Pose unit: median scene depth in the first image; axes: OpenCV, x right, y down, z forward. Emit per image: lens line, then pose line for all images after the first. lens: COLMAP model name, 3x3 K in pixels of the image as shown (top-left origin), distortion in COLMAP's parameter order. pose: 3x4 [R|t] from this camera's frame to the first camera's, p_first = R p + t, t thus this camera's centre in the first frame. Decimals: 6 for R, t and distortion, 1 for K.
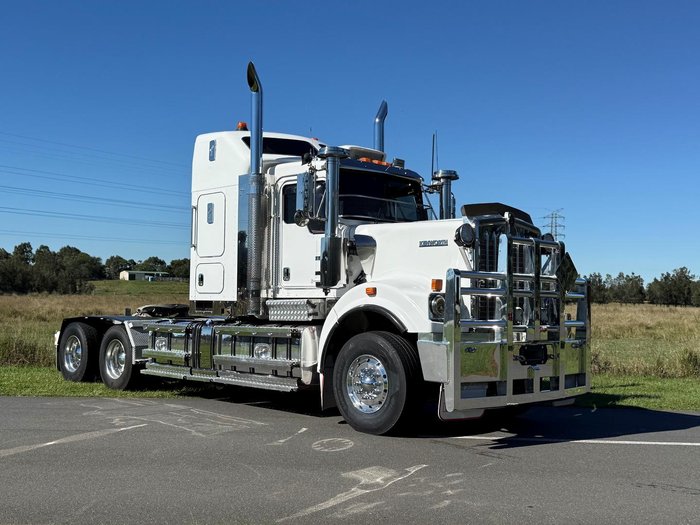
lens RADIAL K [[773.5, 0, 350.0], [0, 773.5, 262.5], [0, 0, 1]] dist [0.113685, -0.013775]
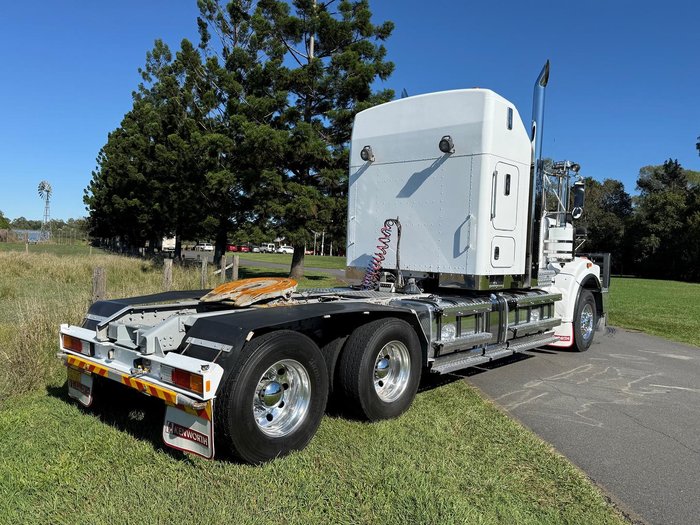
lens RADIAL K [[579.6, 0, 350.0], [0, 579.6, 262.5], [0, 0, 1]] dist [0.044795, -0.006726]
pose [[-0.106970, -0.050606, 0.992974, -0.942381], [-0.091143, 0.994998, 0.040891, 0.022370], [-0.990076, -0.086129, -0.111047, 1.349583]]
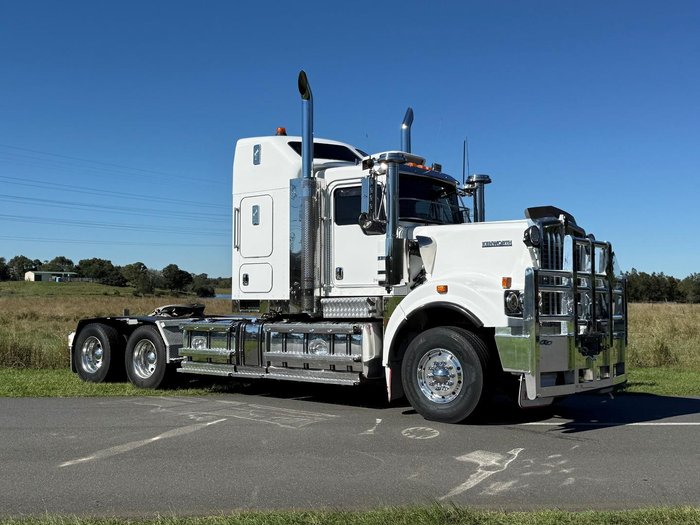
lens RADIAL K [[773.5, 0, 350.0], [0, 773.5, 262.5], [0, 0, 1]] dist [0.113685, -0.013775]
pose [[0.994289, -0.005762, 0.106561, -0.176031], [0.005577, 0.999982, 0.002039, -0.001938], [-0.106571, -0.001433, 0.994304, -0.040474]]
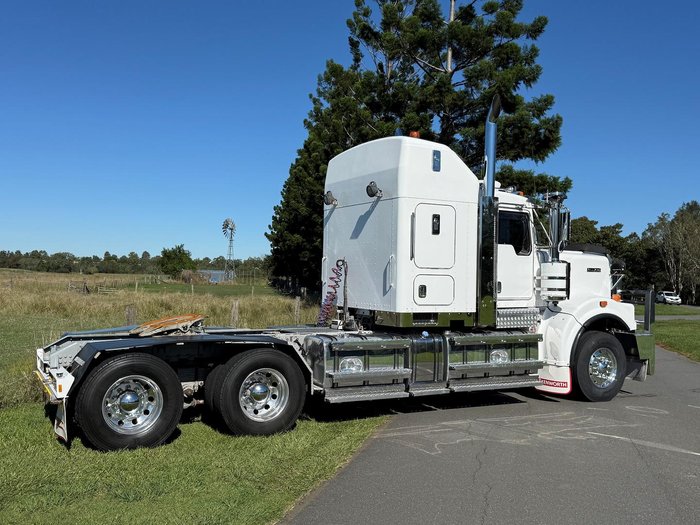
lens RADIAL K [[725.6, 0, 350.0], [0, 725.6, 262.5], [0, 0, 1]] dist [0.103285, -0.016220]
pose [[0.251885, 0.004038, 0.967749, -1.174430], [-0.067816, 0.997607, 0.013488, -0.021318], [-0.965378, -0.069026, 0.251556, 0.926619]]
